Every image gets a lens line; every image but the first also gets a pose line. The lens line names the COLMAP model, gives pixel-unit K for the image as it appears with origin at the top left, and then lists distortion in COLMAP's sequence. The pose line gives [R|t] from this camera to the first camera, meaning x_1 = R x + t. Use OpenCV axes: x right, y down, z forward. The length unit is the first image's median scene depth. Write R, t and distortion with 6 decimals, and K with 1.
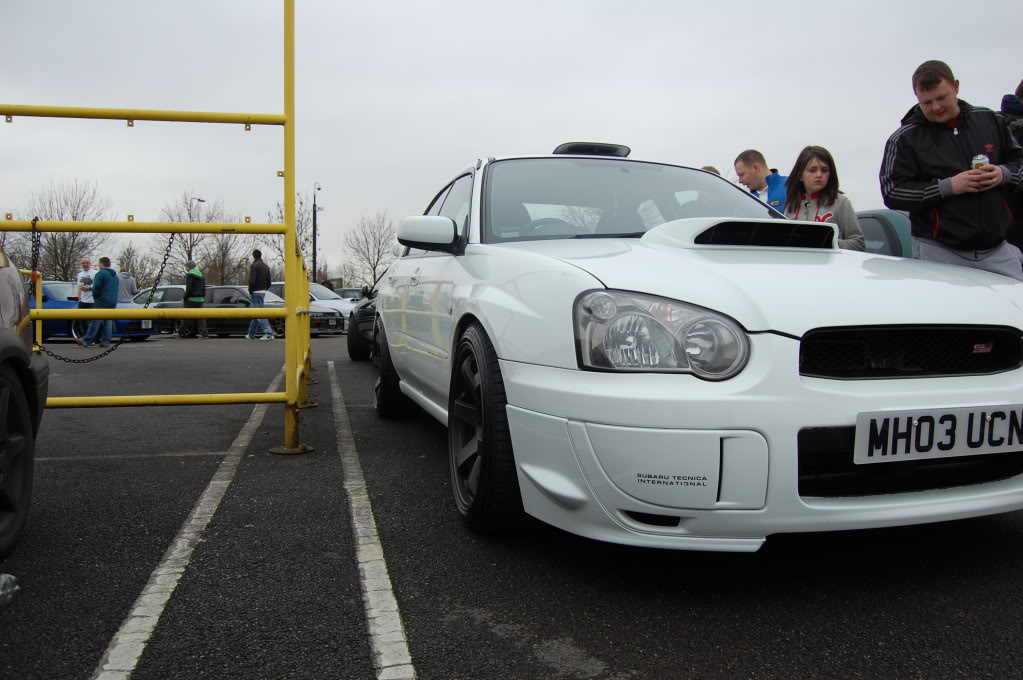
lens RADIAL K [[839.7, 0, 508.0], [0, 839.7, 339.5], [0, 0, 1]] dist [-0.072943, 0.002066]
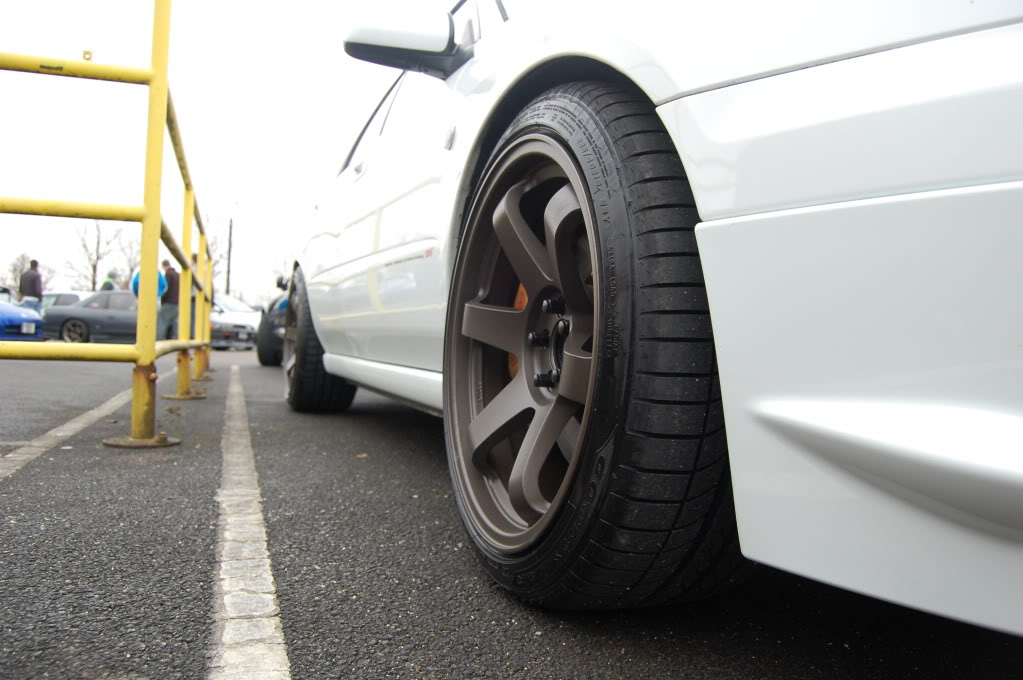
lens RADIAL K [[839.7, 0, 516.1], [0, 839.7, 338.1], [0, 0, 1]] dist [-0.072943, 0.002066]
pose [[0.993706, 0.036856, 0.105779, -0.058445], [-0.032147, 0.998430, -0.045881, 0.077669], [-0.107304, 0.042191, 0.993331, 0.384229]]
